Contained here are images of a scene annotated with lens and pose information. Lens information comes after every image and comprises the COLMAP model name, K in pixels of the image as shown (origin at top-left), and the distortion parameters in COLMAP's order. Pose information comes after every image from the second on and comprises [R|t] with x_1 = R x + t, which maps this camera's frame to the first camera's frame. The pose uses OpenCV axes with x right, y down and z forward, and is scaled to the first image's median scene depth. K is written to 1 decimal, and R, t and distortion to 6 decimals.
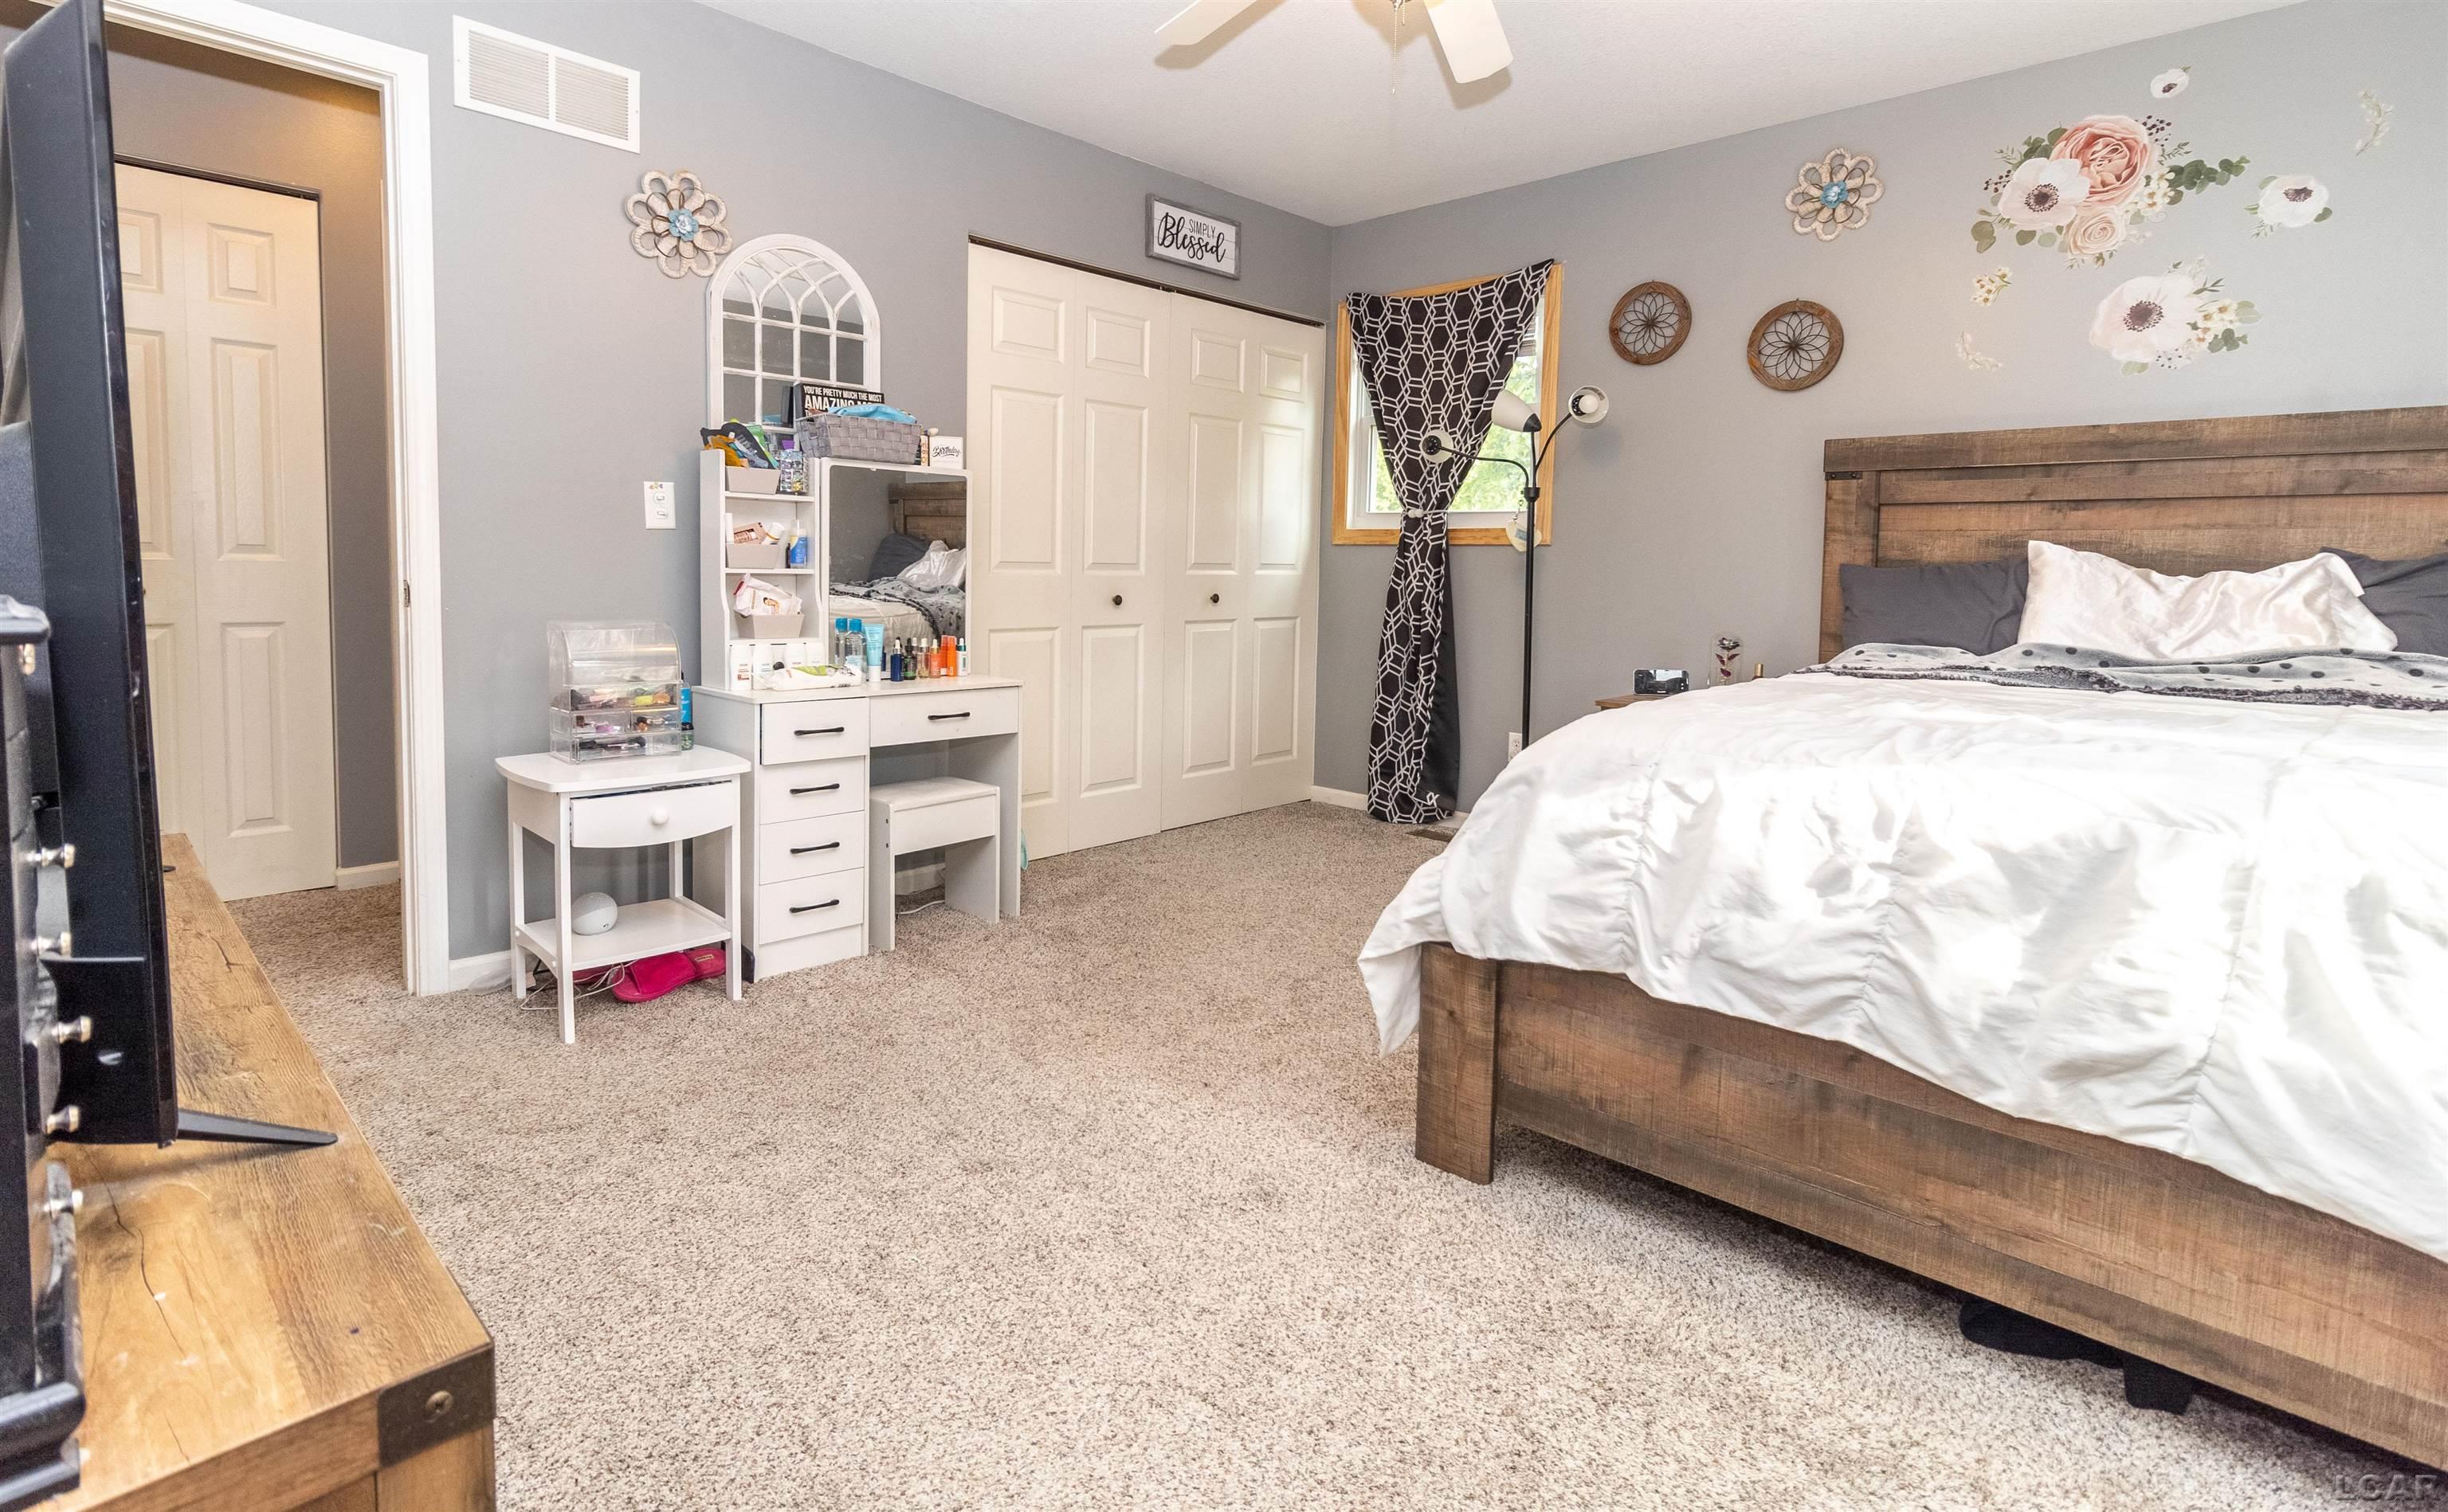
lens RADIAL K [[1167.6, 0, 1226.1], [0, 1167.6, 646.3], [0, 0, 1]] dist [0.001954, 0.000747]
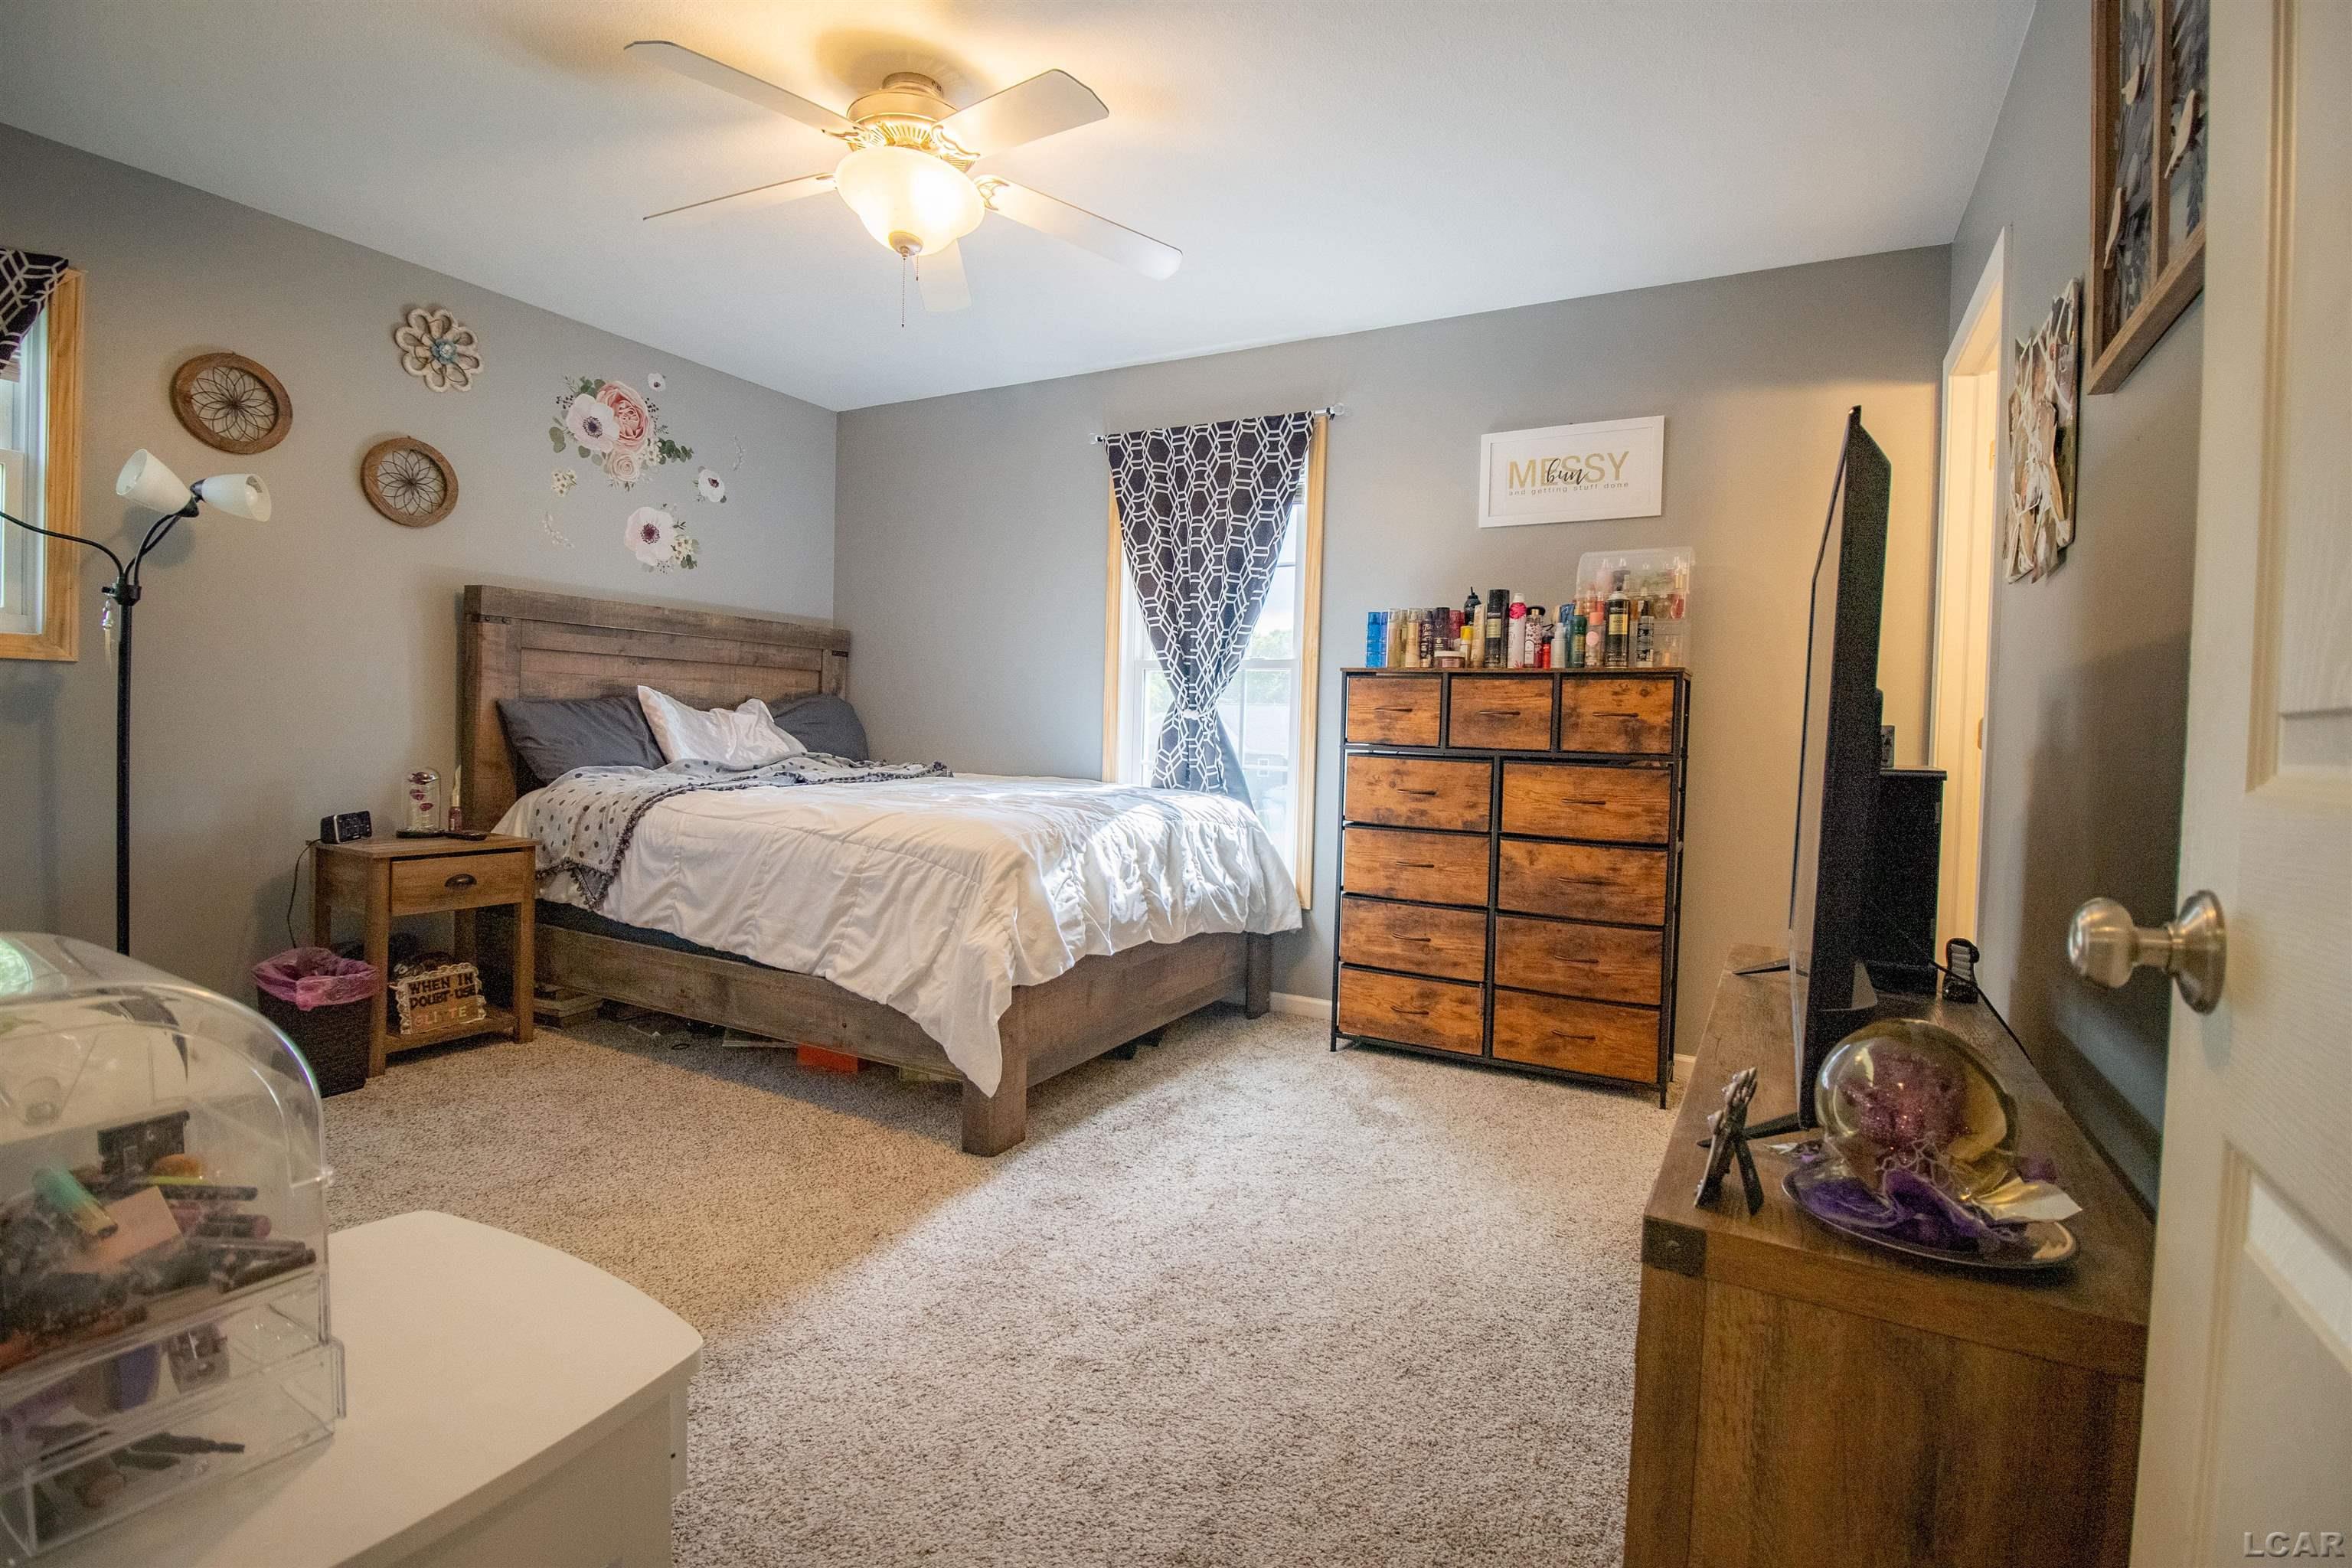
lens RADIAL K [[1103.3, 0, 1178.7], [0, 1103.3, 738.6], [0, 0, 1]] dist [-0.002045, -0.000194]
pose [[-0.244672, -0.034774, 0.968982, -0.717653], [0.032613, 0.998496, 0.044068, -0.063905], [-0.969057, 0.042383, -0.243170, 0.693444]]
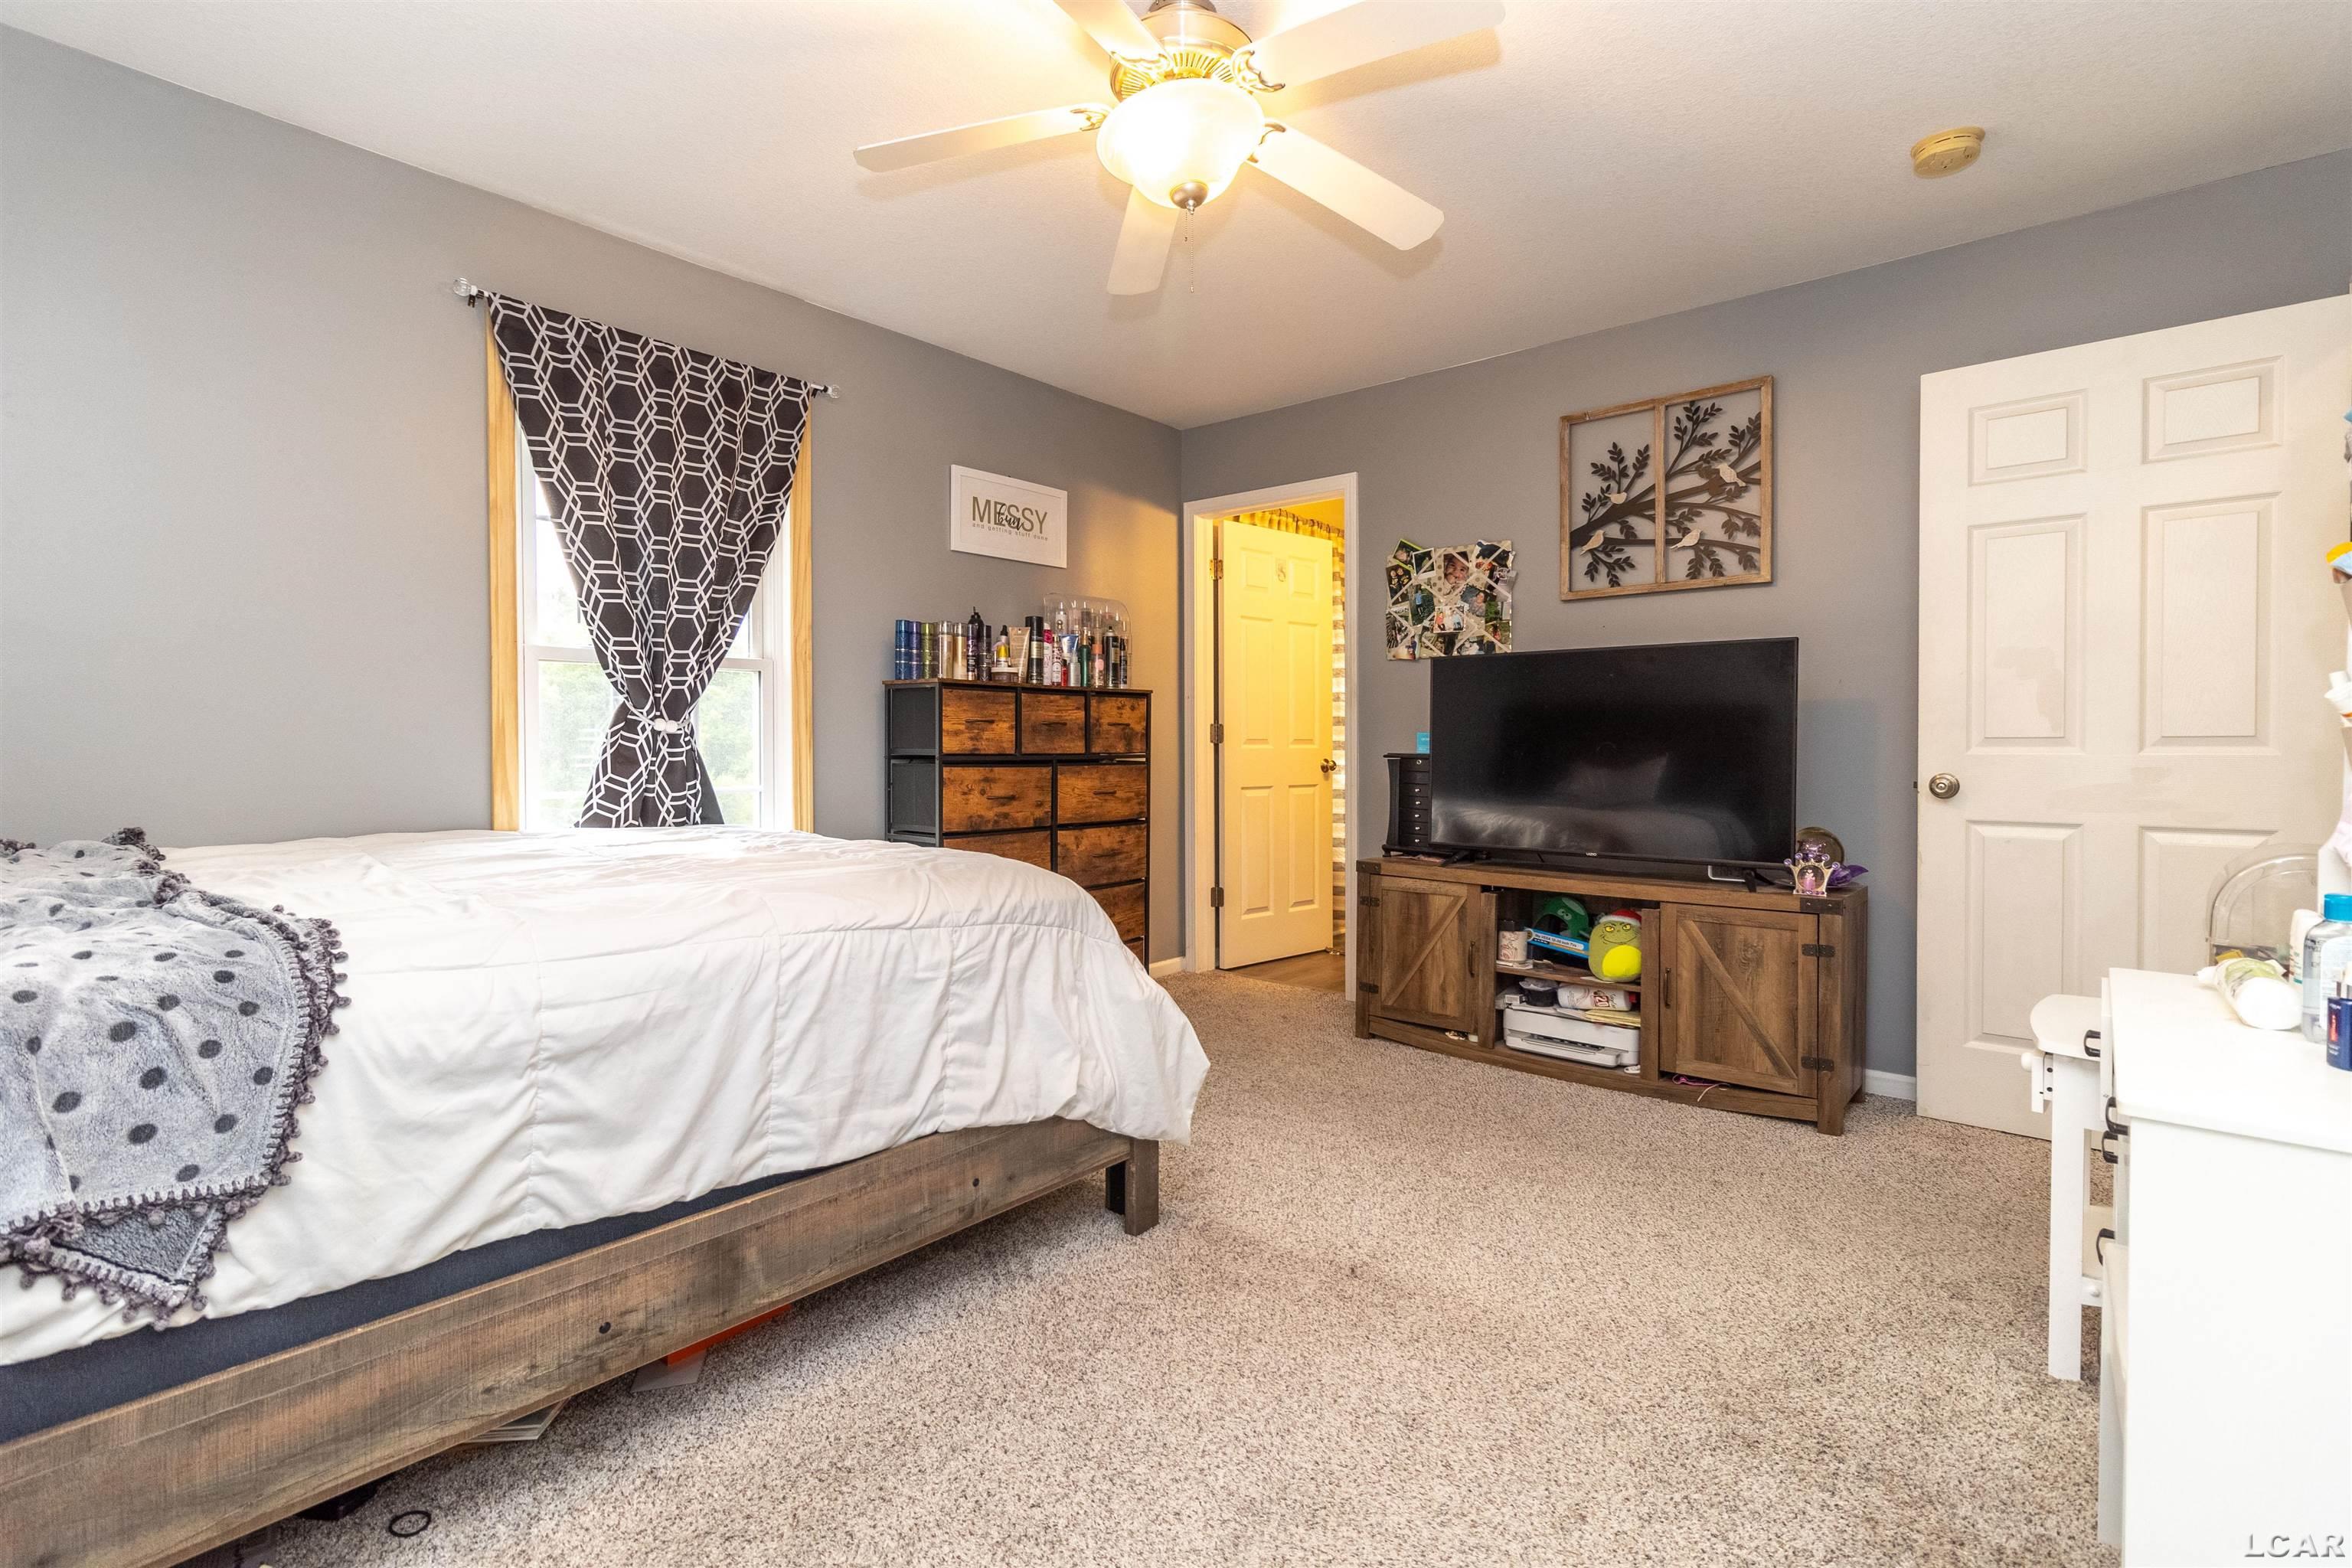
lens RADIAL K [[1095.5, 0, 1176.2], [0, 1095.5, 757.7], [0, 0, 1]] dist [0.000419, -0.000036]
pose [[-0.998663, -0.016483, -0.049005, -0.199369], [-0.020328, 0.996666, 0.079018, -0.081543], [0.047539, 0.079909, -0.995668, 1.097744]]
